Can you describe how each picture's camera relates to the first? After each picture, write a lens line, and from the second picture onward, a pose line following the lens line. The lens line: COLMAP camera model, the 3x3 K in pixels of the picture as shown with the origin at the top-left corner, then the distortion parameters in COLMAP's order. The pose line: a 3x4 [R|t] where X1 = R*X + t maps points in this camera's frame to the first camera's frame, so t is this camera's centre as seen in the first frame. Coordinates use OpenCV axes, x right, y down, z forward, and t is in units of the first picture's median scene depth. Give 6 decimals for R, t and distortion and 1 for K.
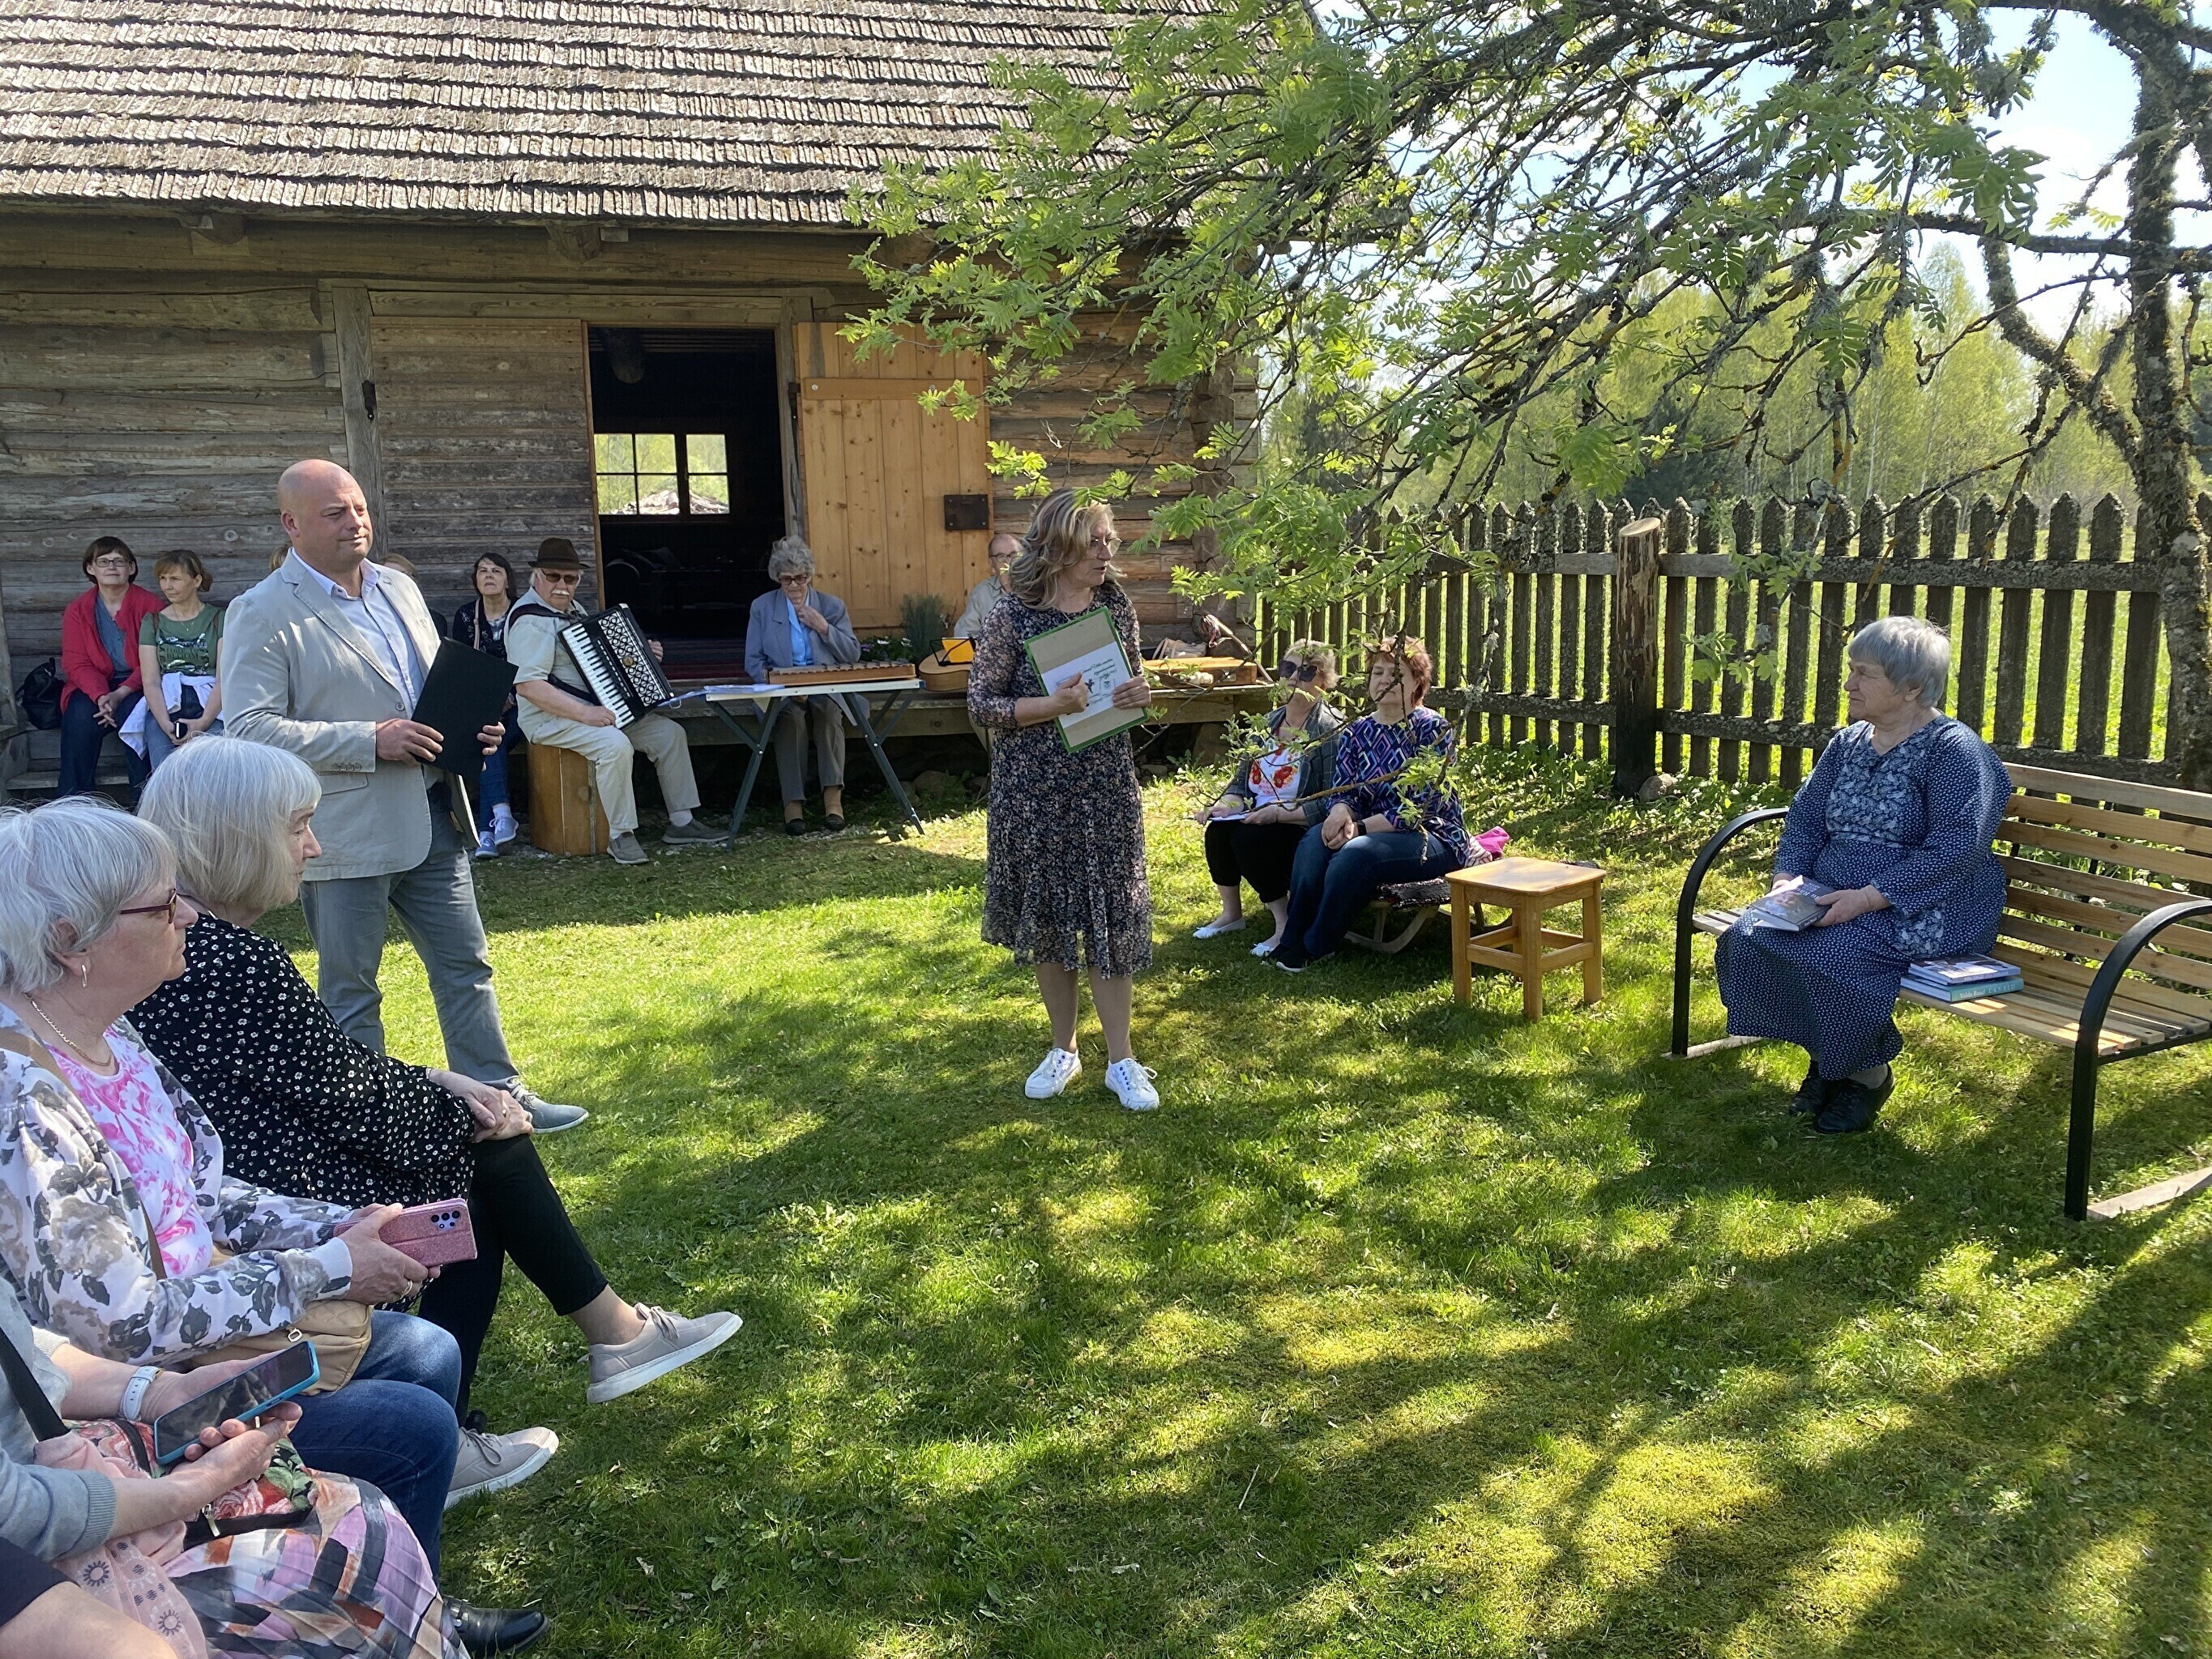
lens RADIAL K [[1701.0, 0, 1114.1], [0, 1701.0, 829.1], [0, 0, 1]] dist [0.039868, -0.004841]
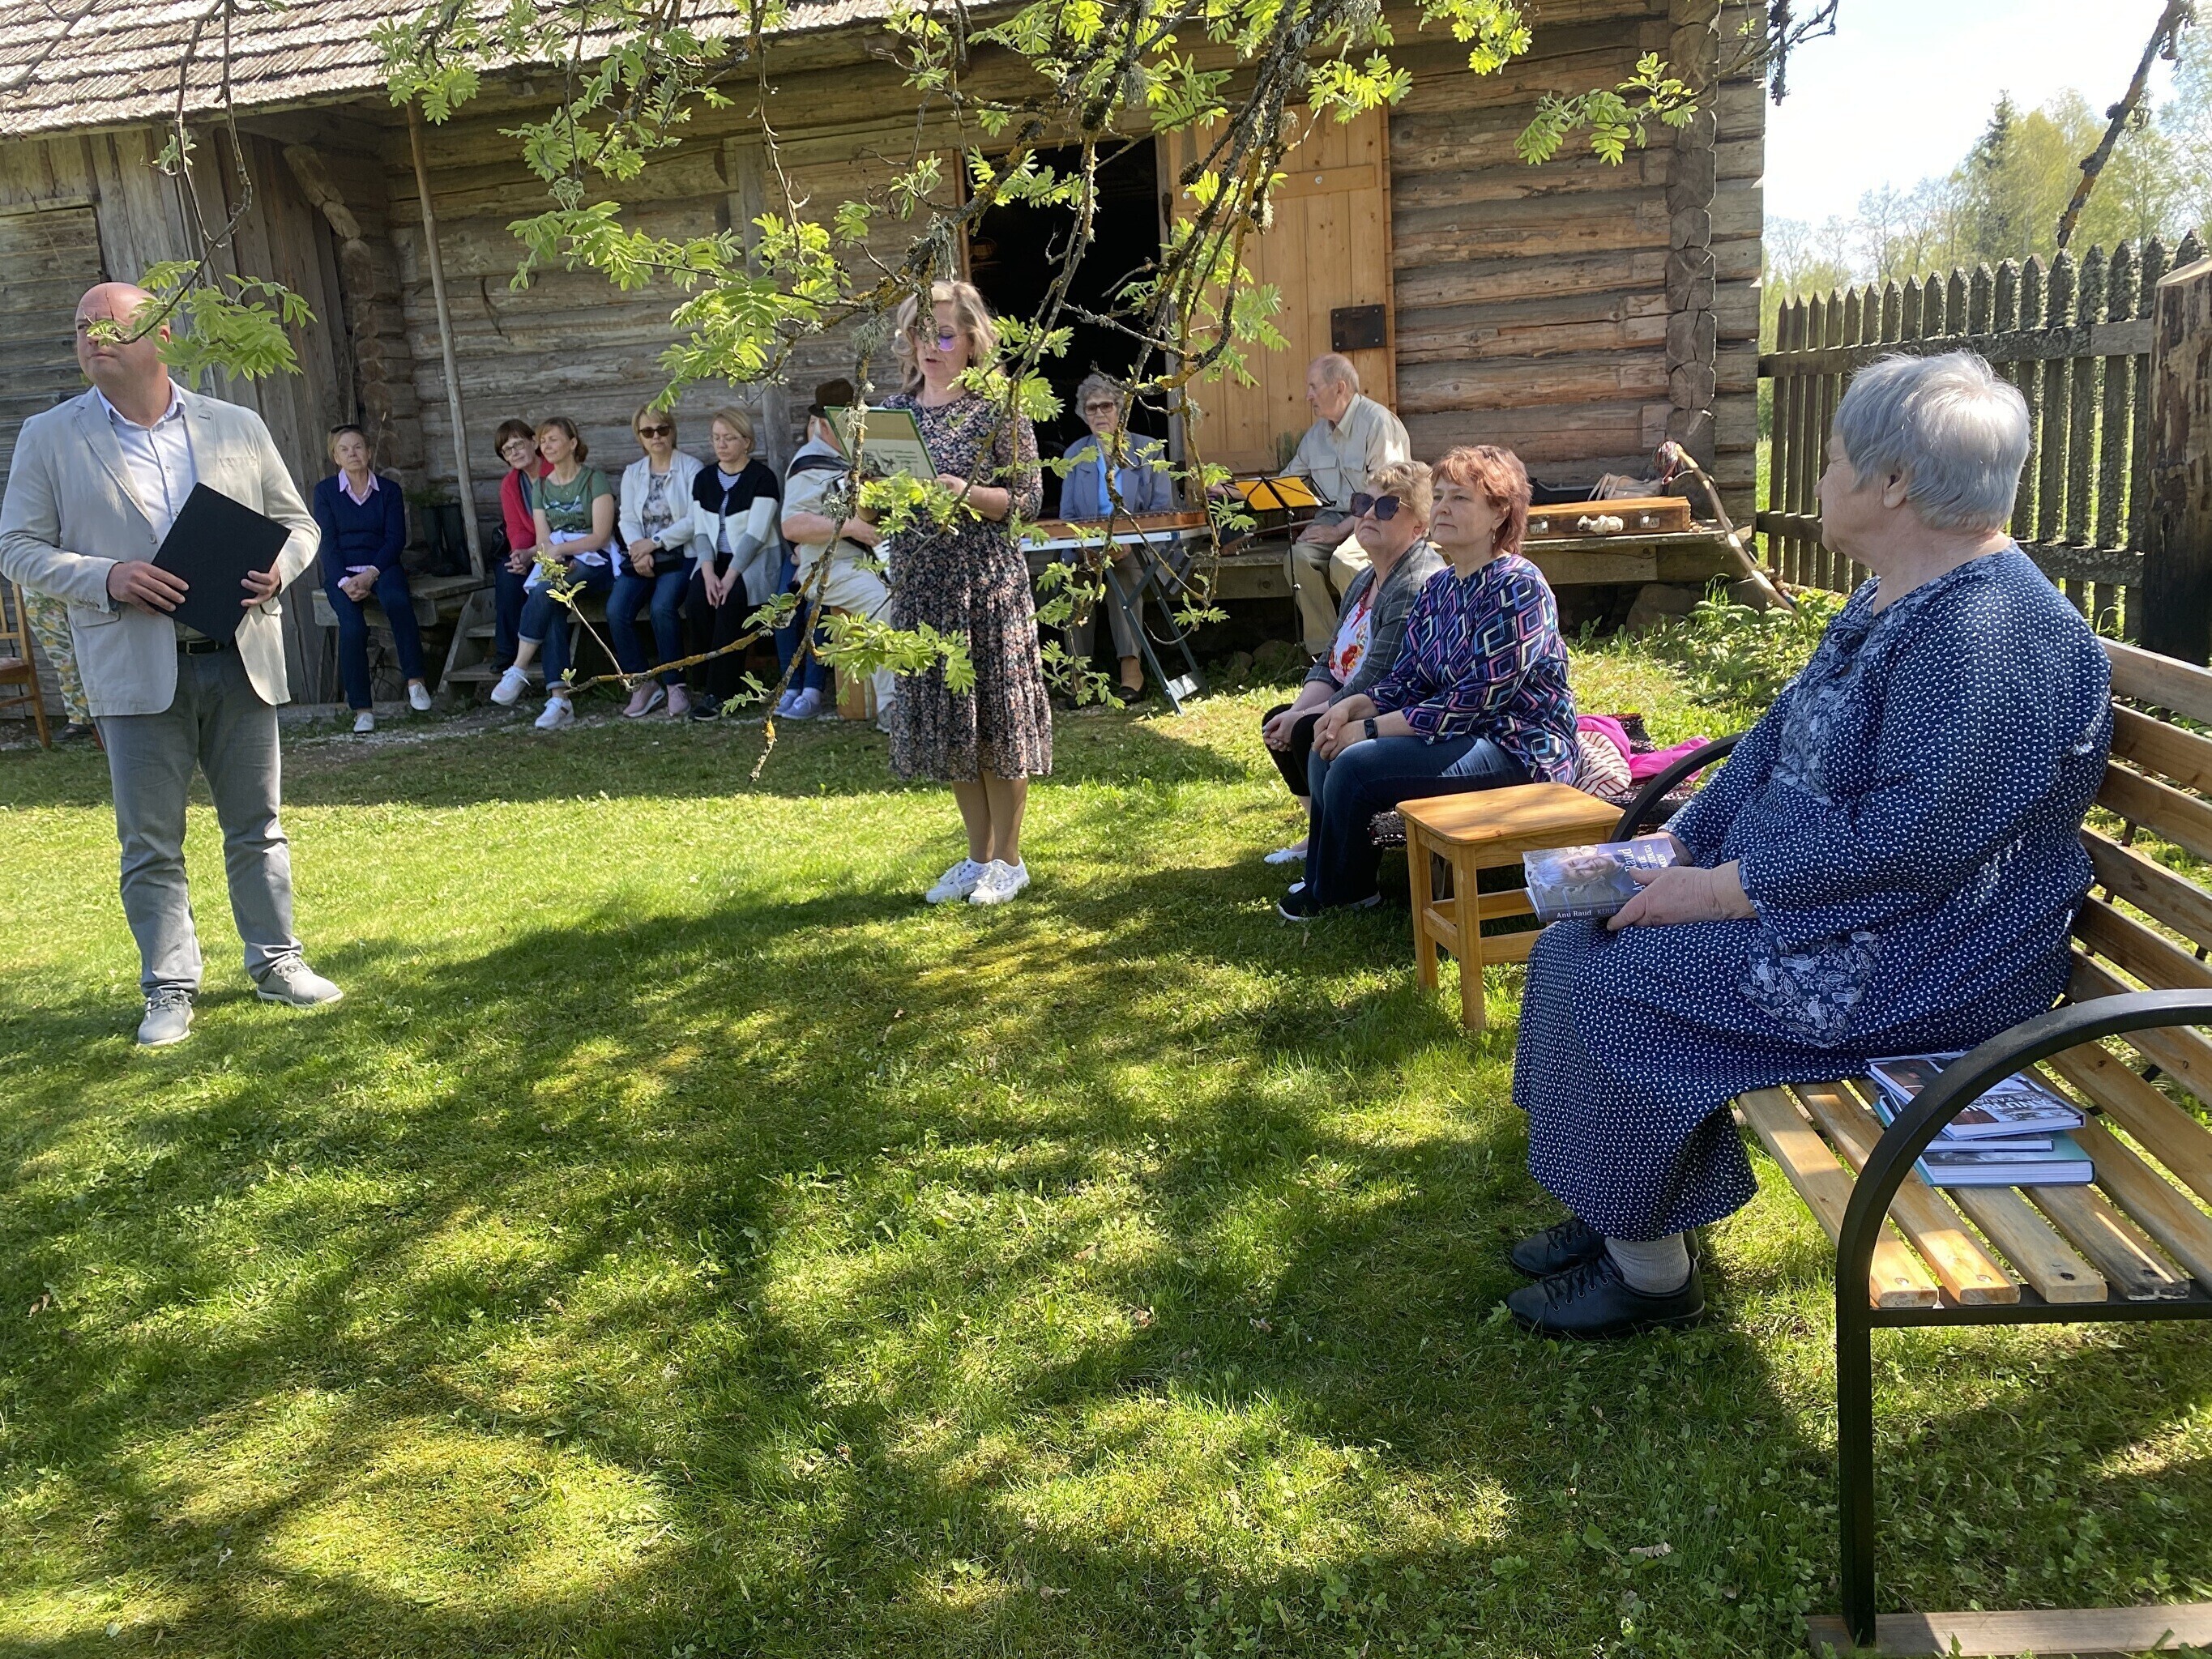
lens RADIAL K [[1663.8, 0, 1105.1], [0, 1663.8, 785.2], [0, 0, 1]] dist [0.003764, -0.003505]
pose [[0.866601, 0.066423, -0.494561, 0.277340], [-0.038774, 0.997068, 0.065969, -0.013680], [0.497493, -0.037993, 0.866636, 0.268874]]
